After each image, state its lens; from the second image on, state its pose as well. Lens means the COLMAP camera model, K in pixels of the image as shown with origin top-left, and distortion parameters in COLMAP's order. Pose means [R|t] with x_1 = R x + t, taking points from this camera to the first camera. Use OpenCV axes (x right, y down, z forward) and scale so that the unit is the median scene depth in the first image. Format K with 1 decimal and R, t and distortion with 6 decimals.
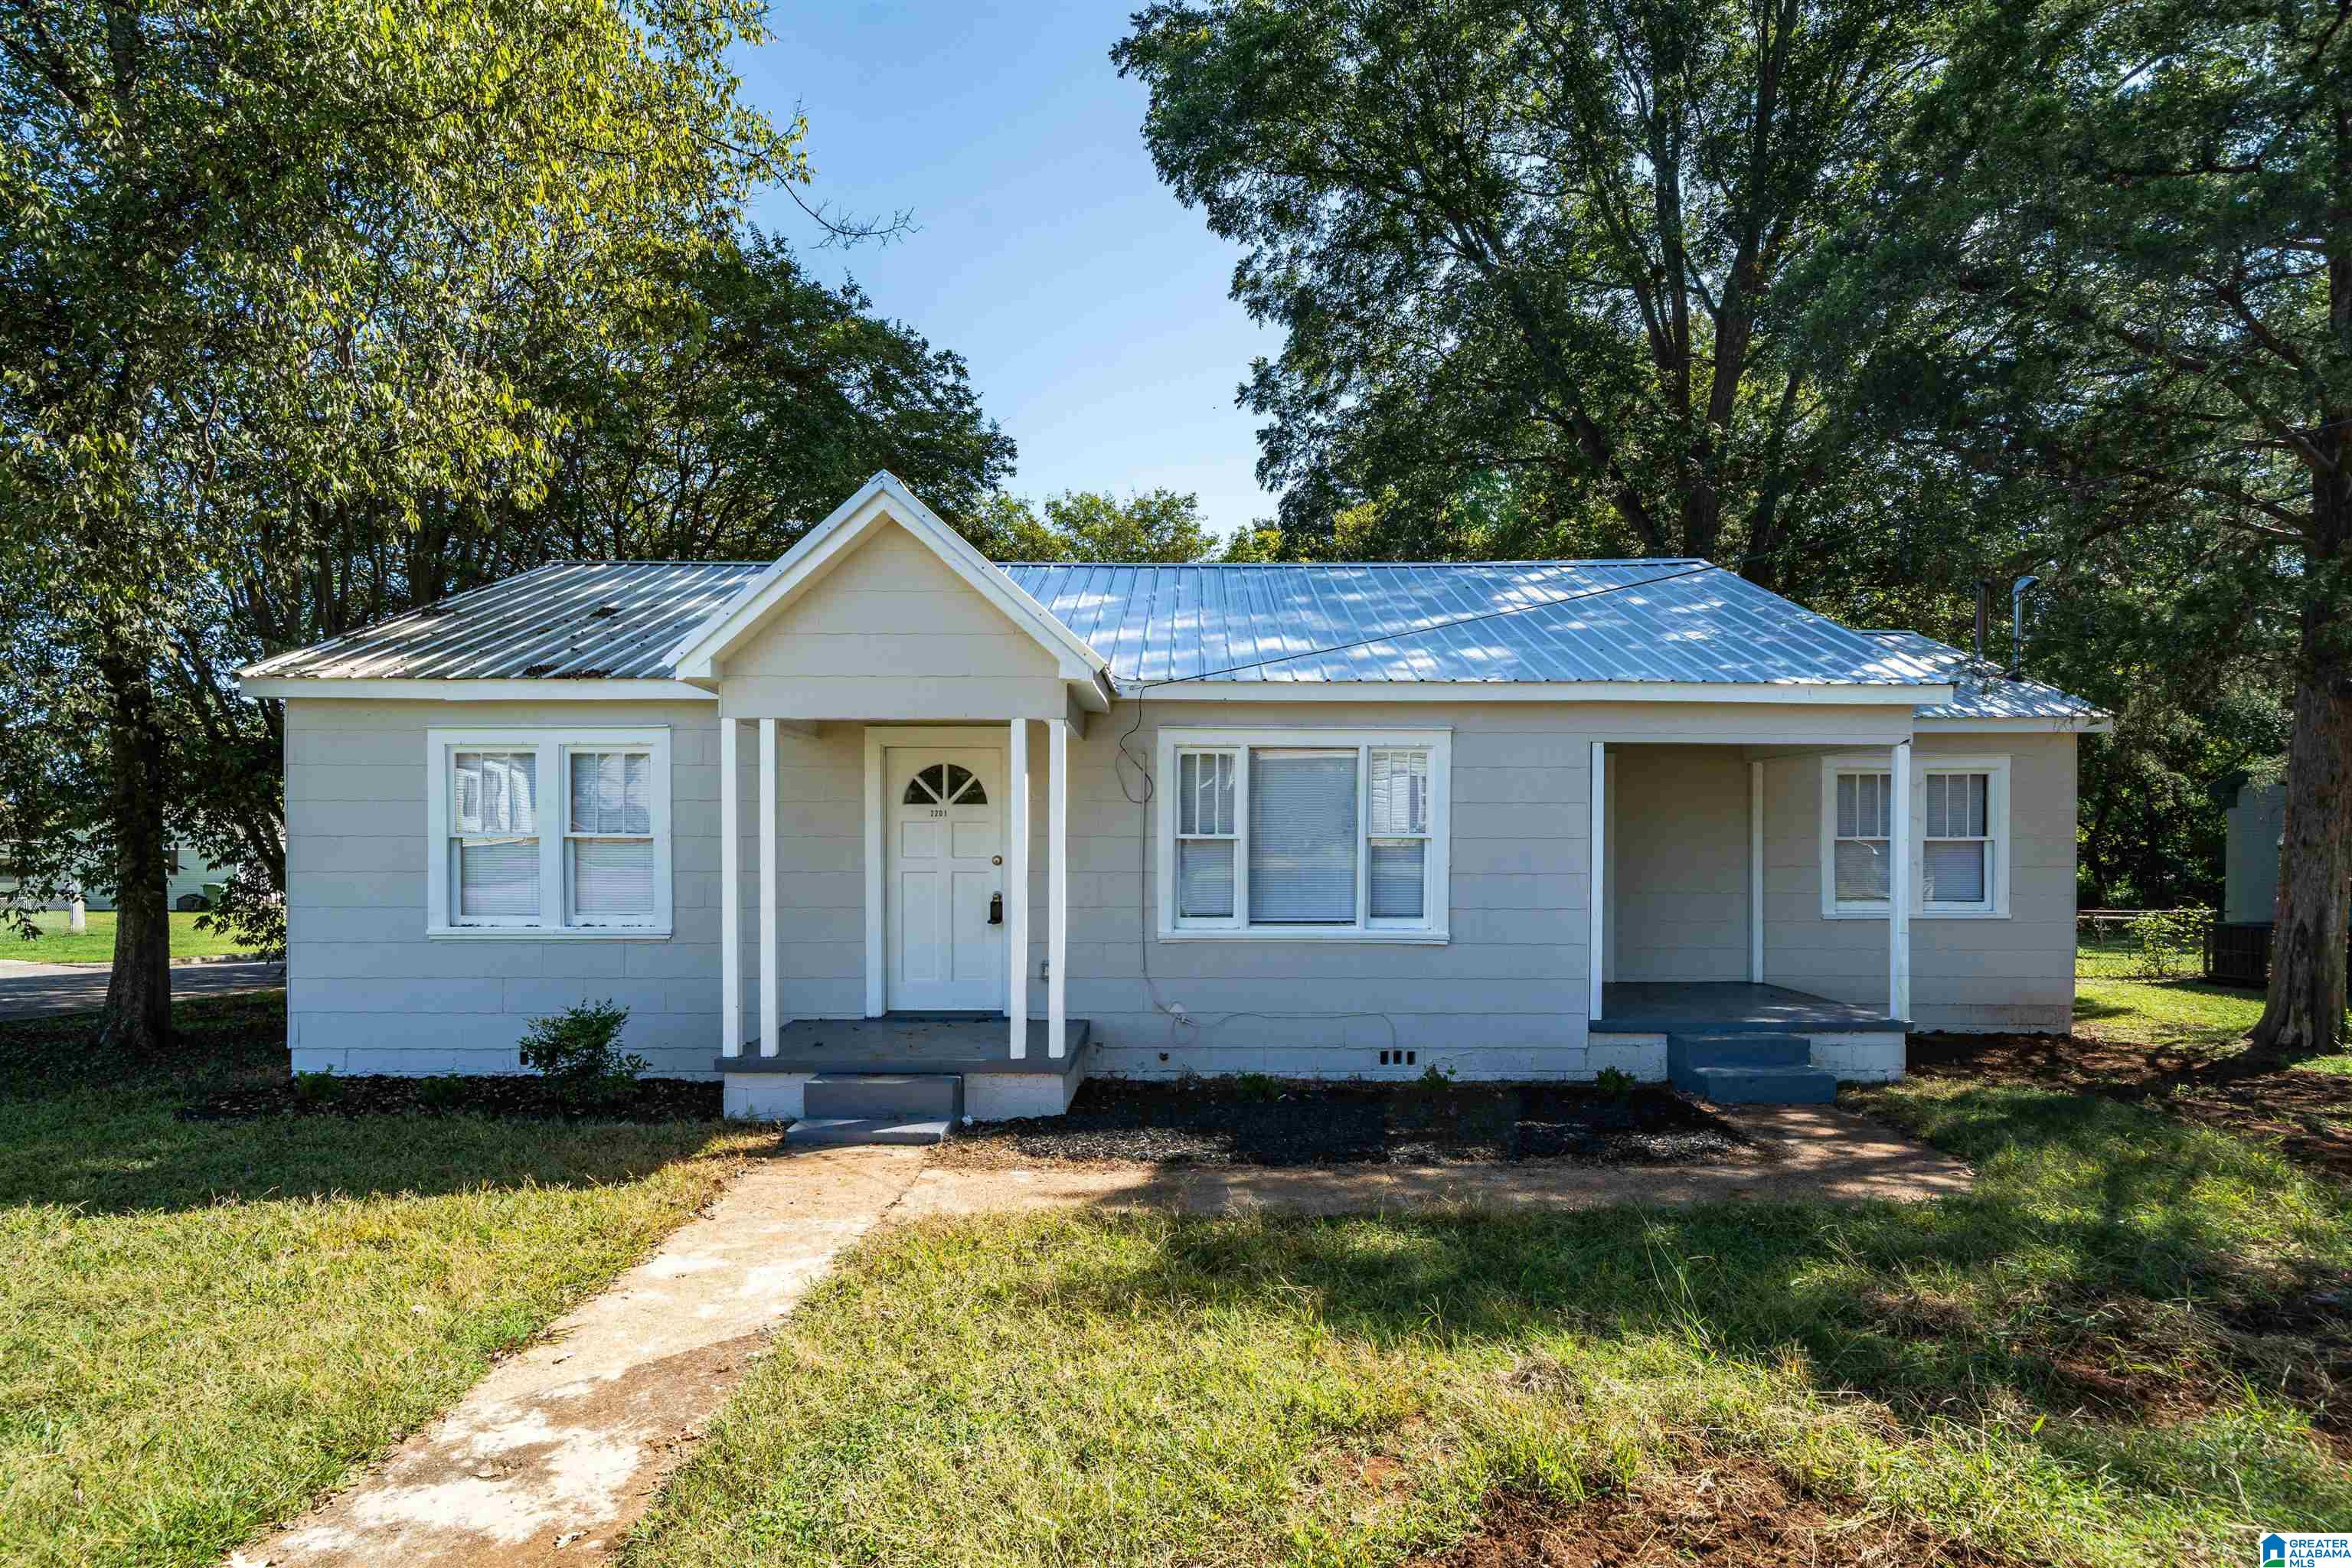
lens RADIAL K [[1085.6, 0, 1156.4], [0, 1085.6, 870.4], [0, 0, 1]] dist [0.001980, 0.000086]
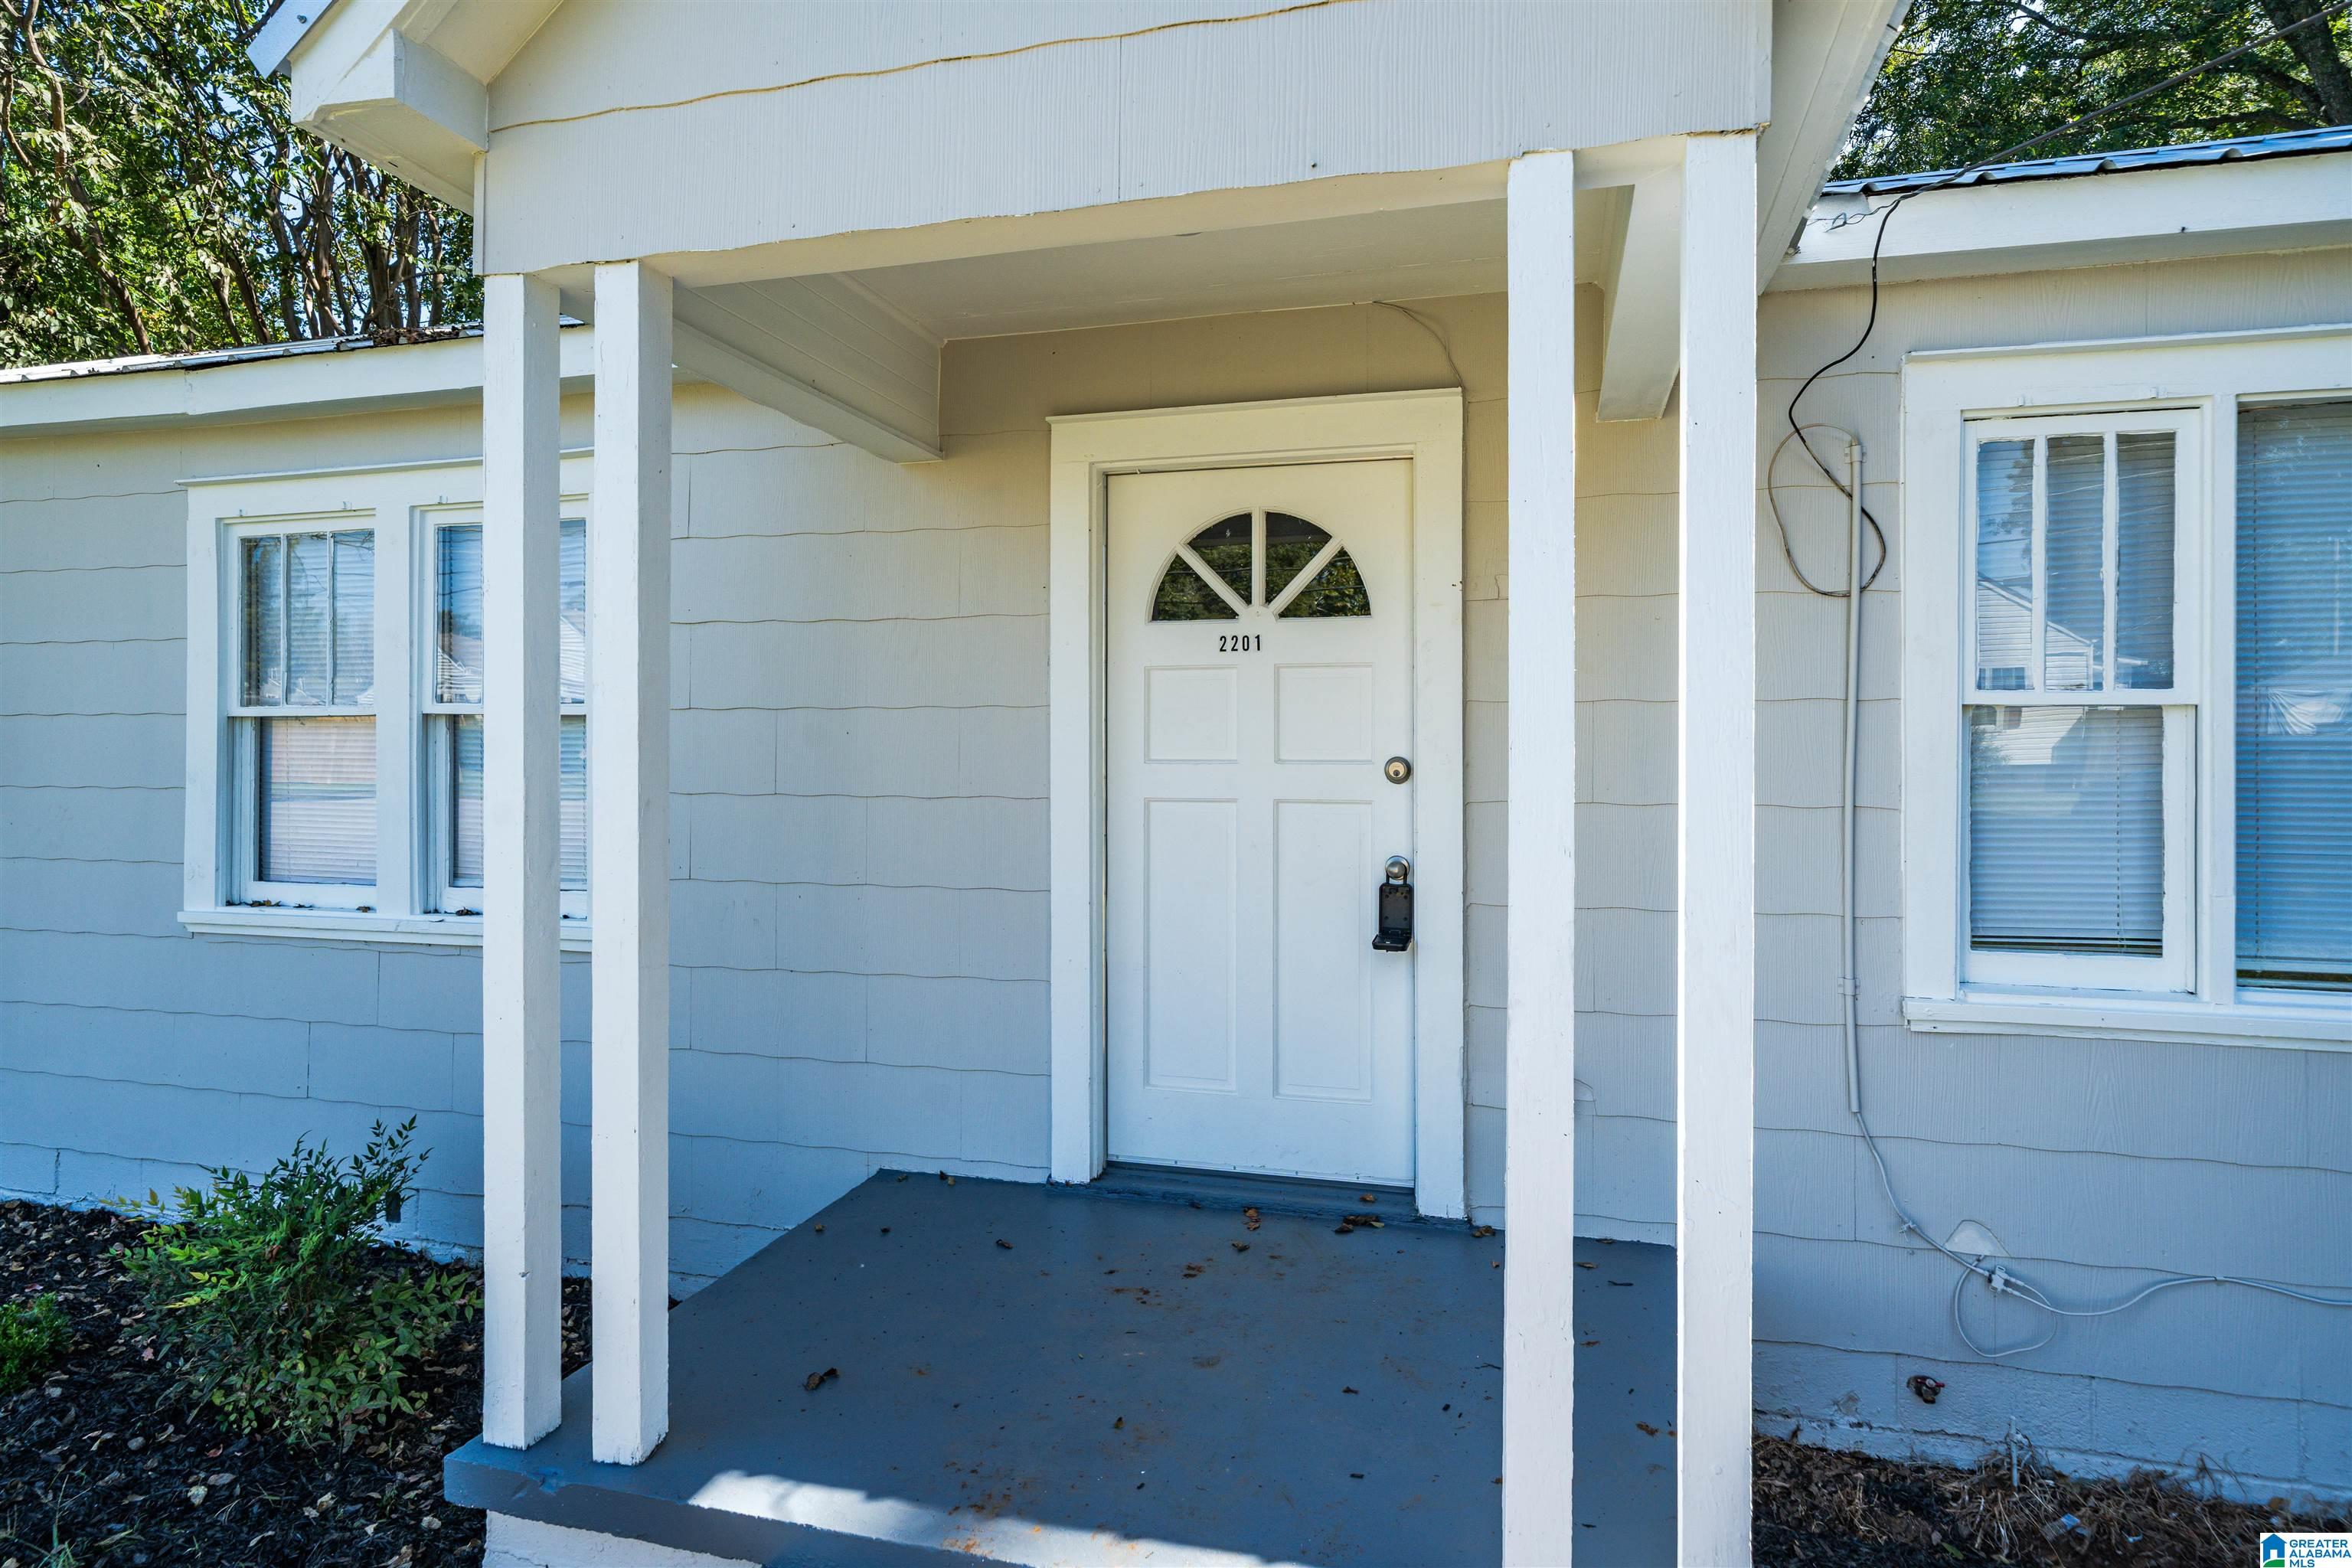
lens RADIAL K [[1227.0, 0, 1178.2], [0, 1227.0, 775.8], [0, 0, 1]] dist [0.003341, 0.000338]
pose [[0.962240, 0.004632, -0.272165, -0.106759], [-0.005387, 0.999983, -0.002027, -0.006107], [0.272151, 0.003417, 0.962249, 0.591226]]
